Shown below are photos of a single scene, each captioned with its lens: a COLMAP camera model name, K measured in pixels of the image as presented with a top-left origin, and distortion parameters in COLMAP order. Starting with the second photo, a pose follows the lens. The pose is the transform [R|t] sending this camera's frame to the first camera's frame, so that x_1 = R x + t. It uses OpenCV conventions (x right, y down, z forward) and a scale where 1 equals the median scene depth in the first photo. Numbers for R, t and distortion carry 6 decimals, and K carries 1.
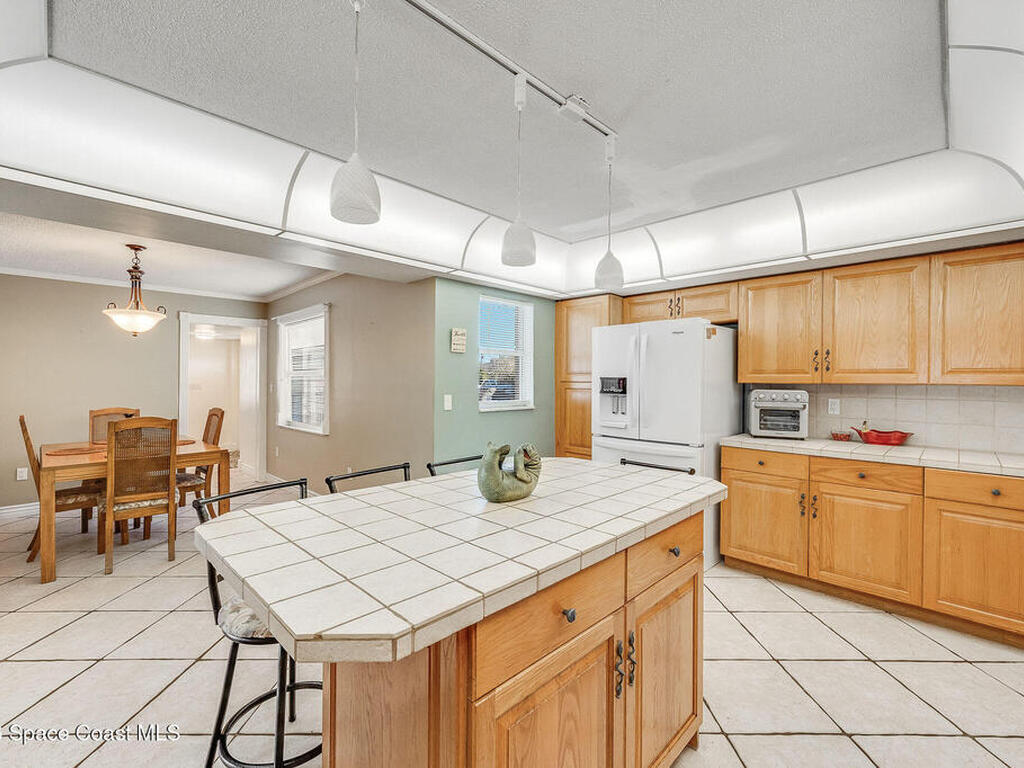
lens RADIAL K [[460.0, 0, 517.6], [0, 460.0, 380.0], [0, 0, 1]] dist [-0.001998, -0.000351]
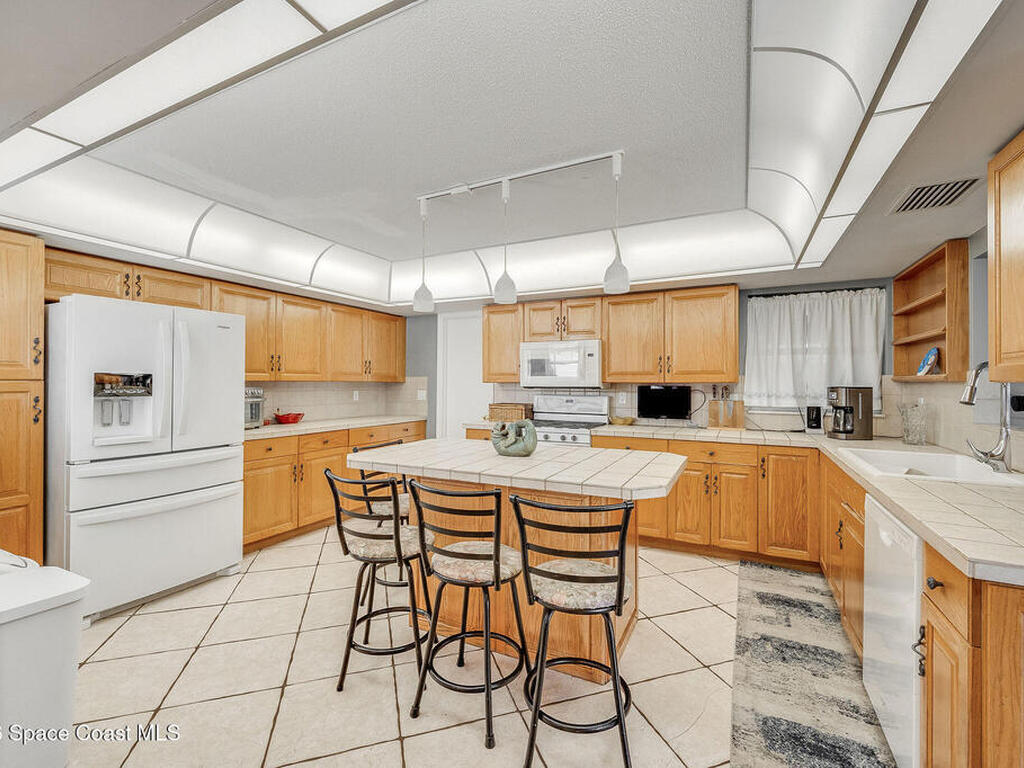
lens RADIAL K [[460.0, 0, 517.6], [0, 460.0, 380.0], [0, 0, 1]] dist [-0.001998, -0.000351]
pose [[-0.310779, -0.002636, 0.950479, -0.760862], [-0.006878, 0.999976, 0.000524, 0.000109], [-0.950457, -0.006374, -0.310790, 0.752519]]
